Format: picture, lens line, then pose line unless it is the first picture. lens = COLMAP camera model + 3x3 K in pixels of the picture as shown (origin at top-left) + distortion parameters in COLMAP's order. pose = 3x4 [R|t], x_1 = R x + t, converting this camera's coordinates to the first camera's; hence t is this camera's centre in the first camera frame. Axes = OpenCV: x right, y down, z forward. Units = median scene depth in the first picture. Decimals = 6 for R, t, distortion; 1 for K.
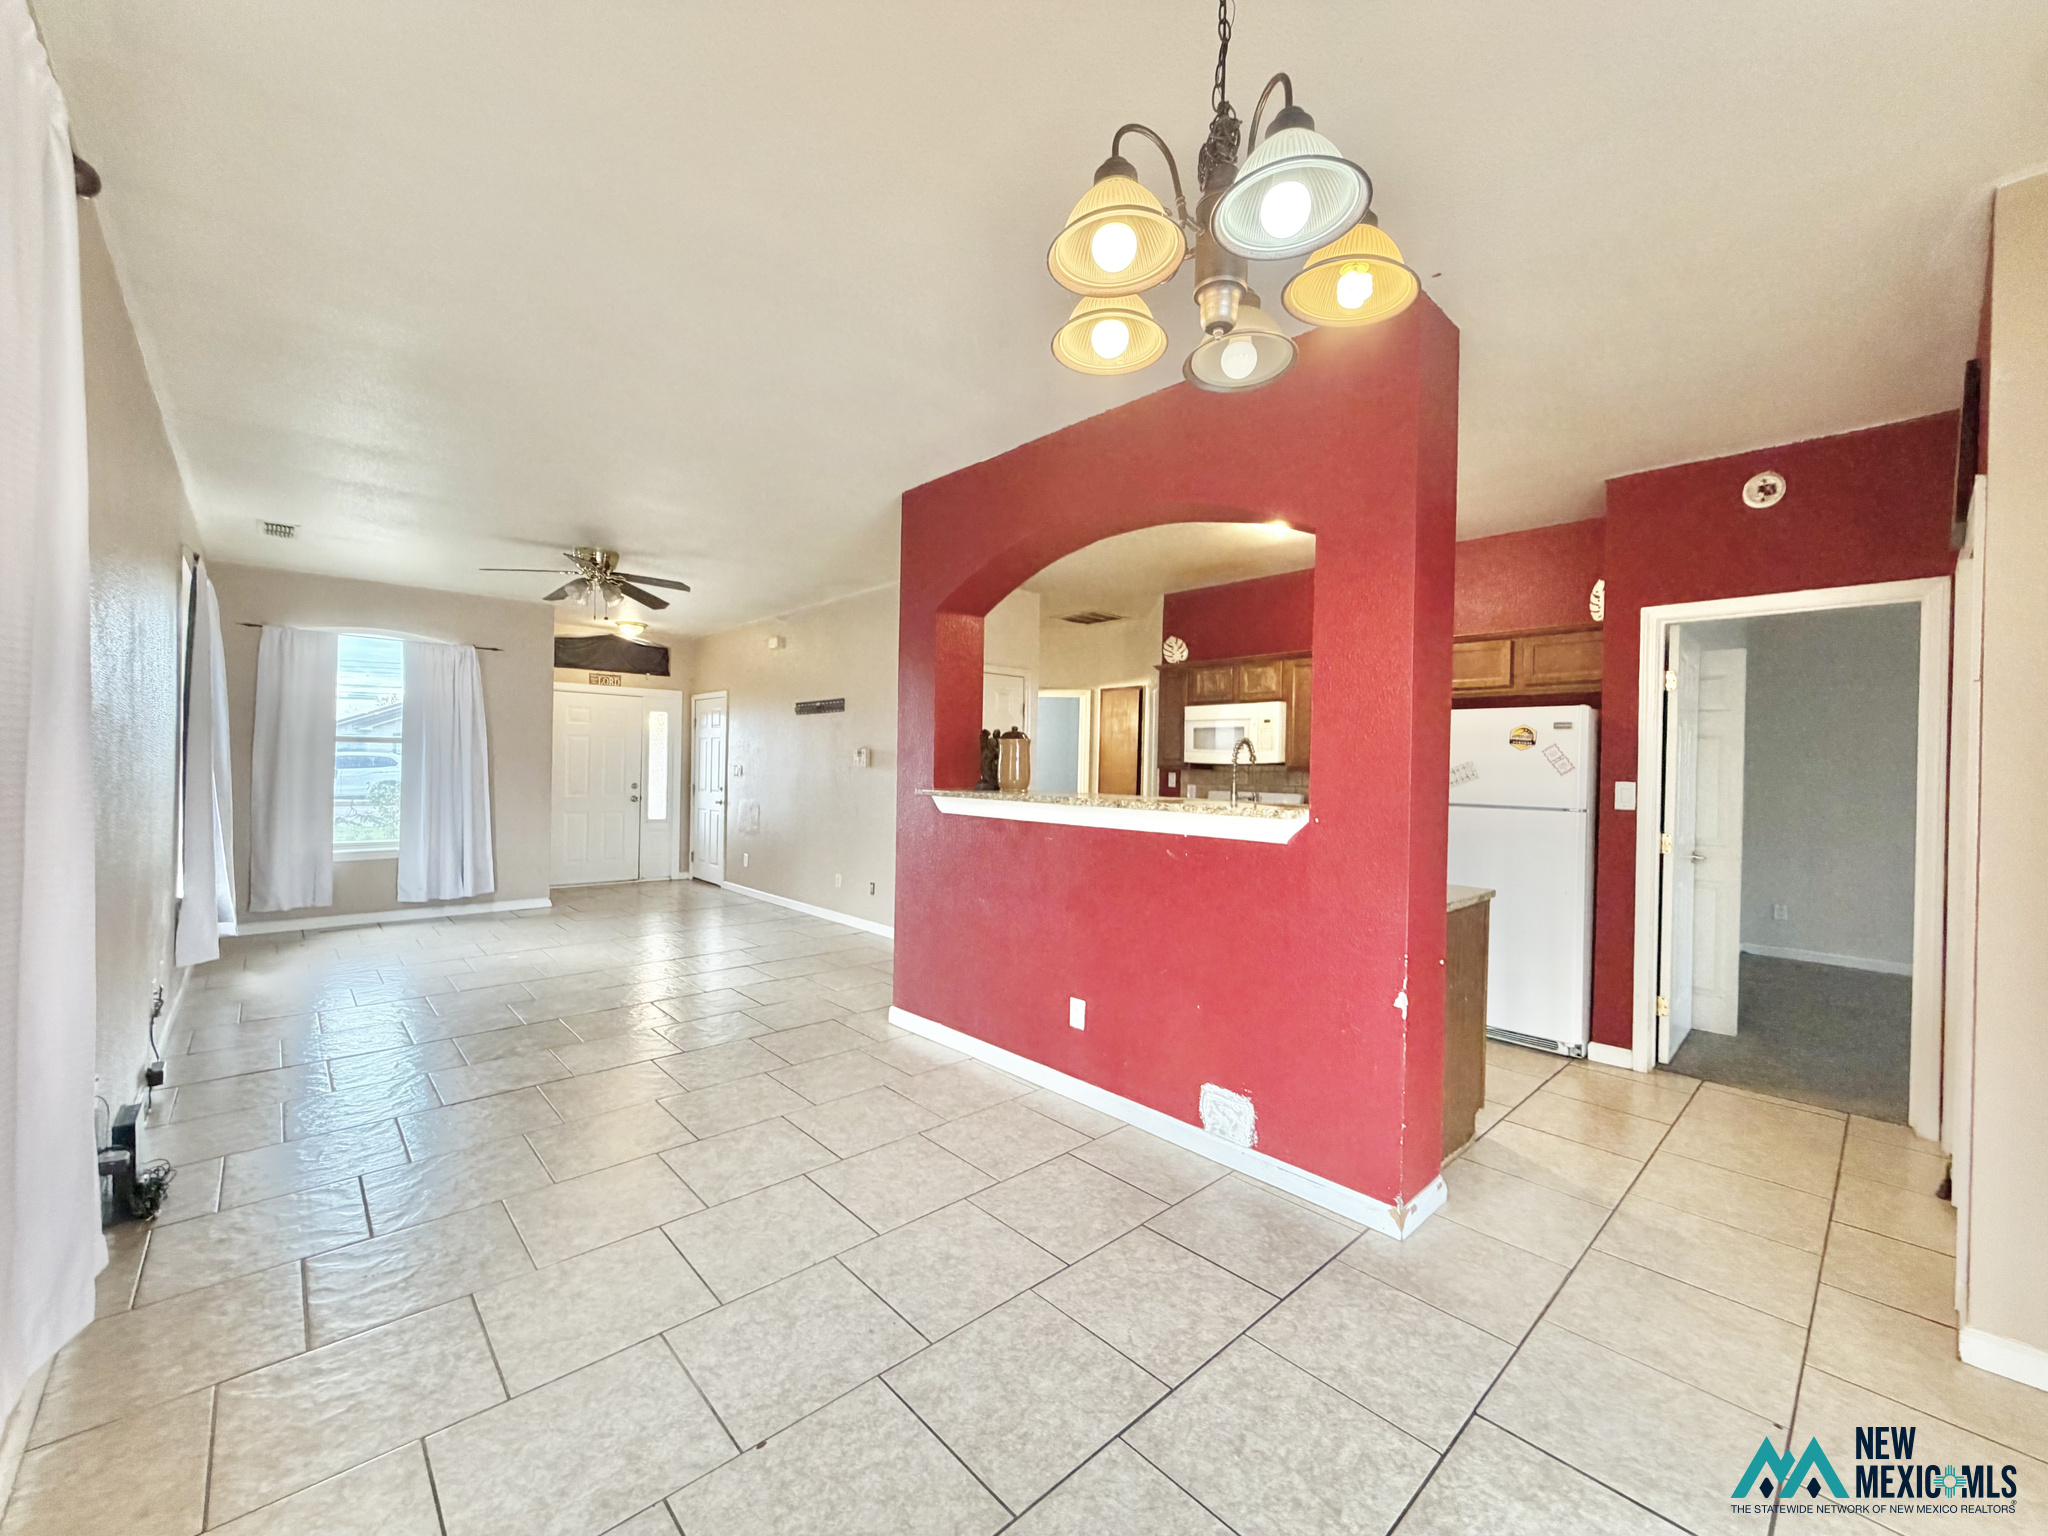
lens RADIAL K [[820.1, 0, 1014.1], [0, 820.1, 768.7], [0, 0, 1]] dist [-0.012104, 0.000371]
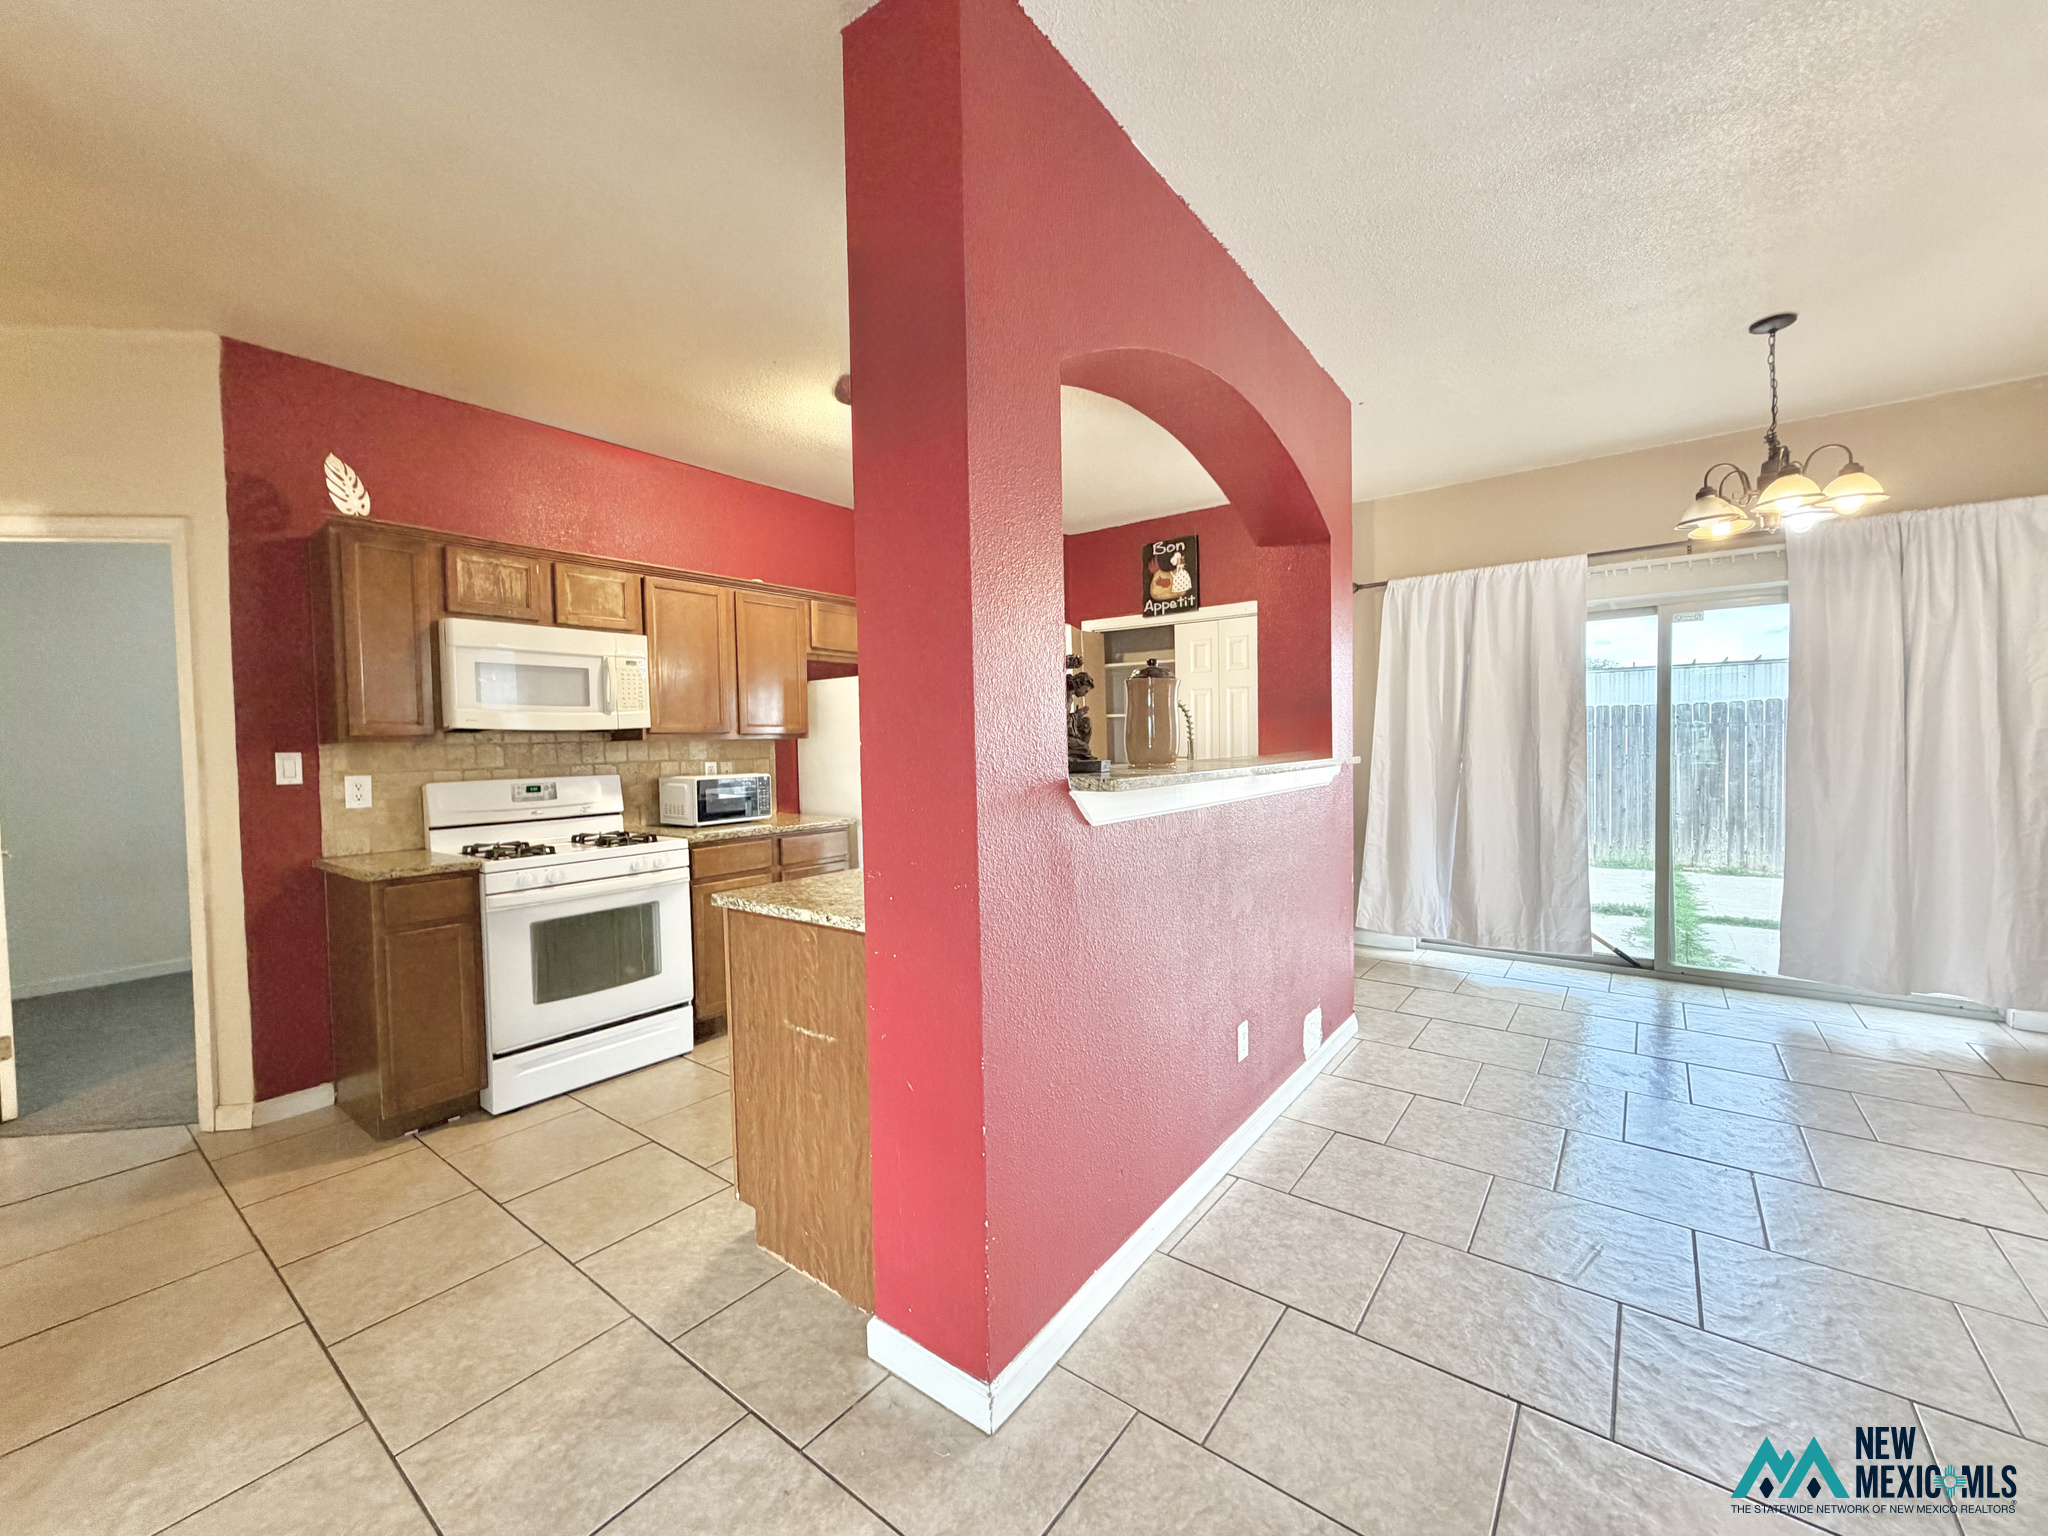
lens RADIAL K [[820.1, 0, 1020.3], [0, 820.1, 771.1], [0, 0, 1]] dist [-0.012104, 0.000371]
pose [[-0.170419, -0.033704, 0.984795, -0.351732], [0.036273, 0.998523, 0.040451, 0.012283], [-0.984704, 0.042615, -0.168945, 0.747321]]
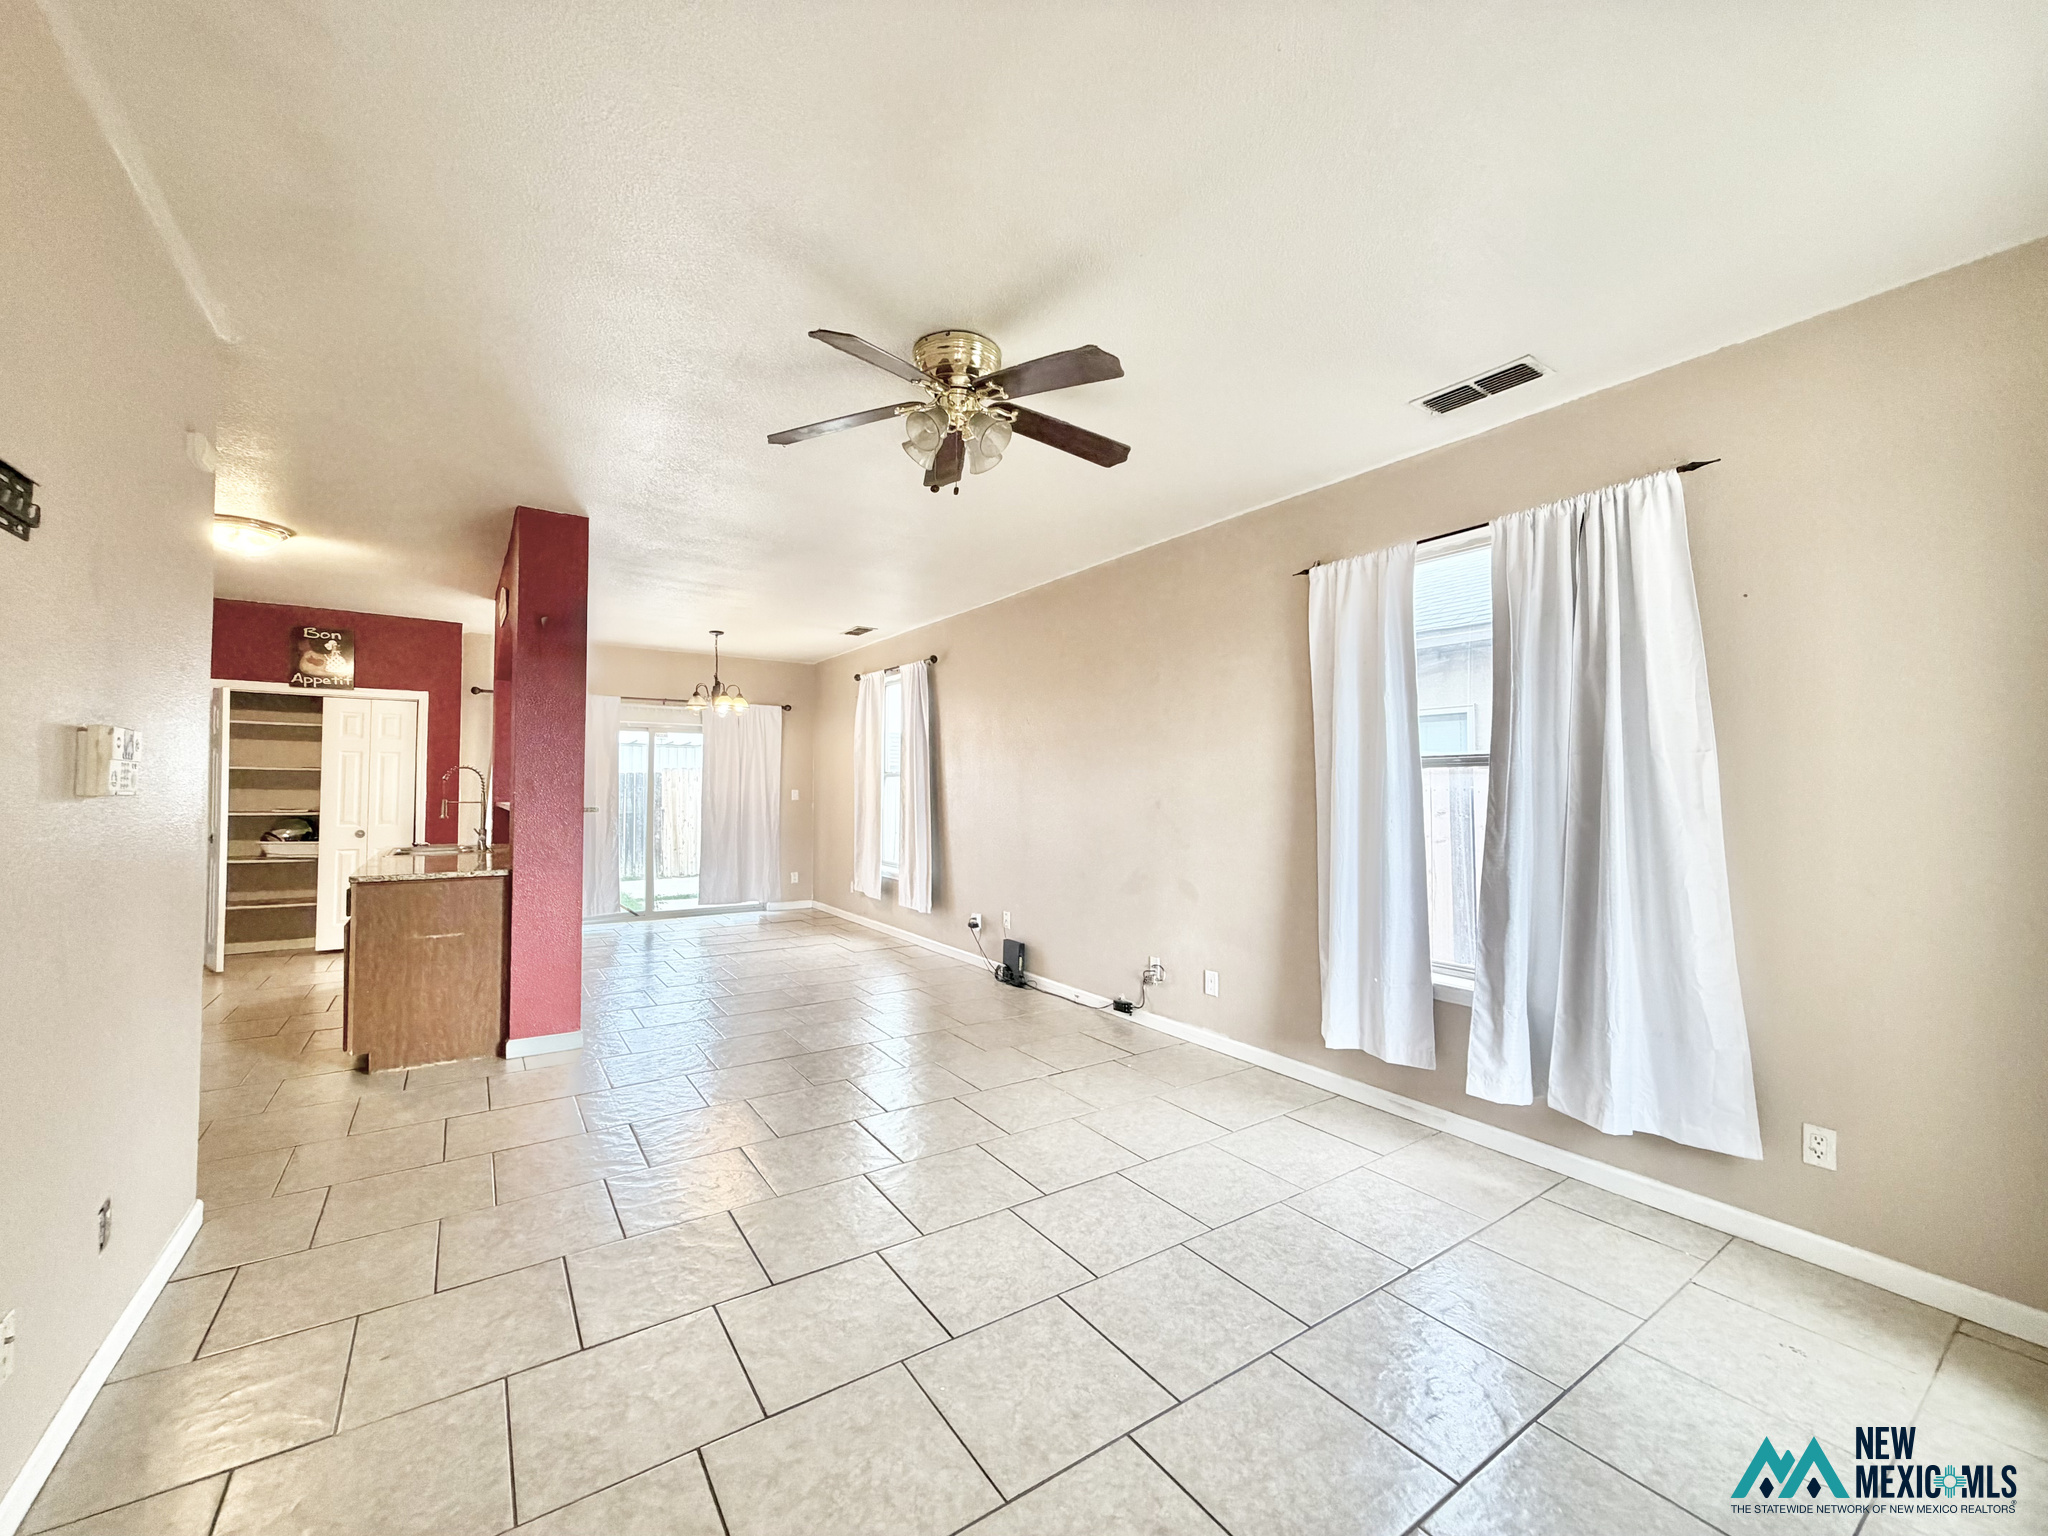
lens RADIAL K [[820.1, 0, 1021.7], [0, 820.1, 774.8], [0, 0, 1]] dist [-0.012104, 0.000371]
pose [[-0.988176, -0.008143, 0.153110, -0.794729], [-0.007886, 0.999966, 0.002291, -0.029572], [-0.153123, 0.001056, -0.988207, 1.895690]]
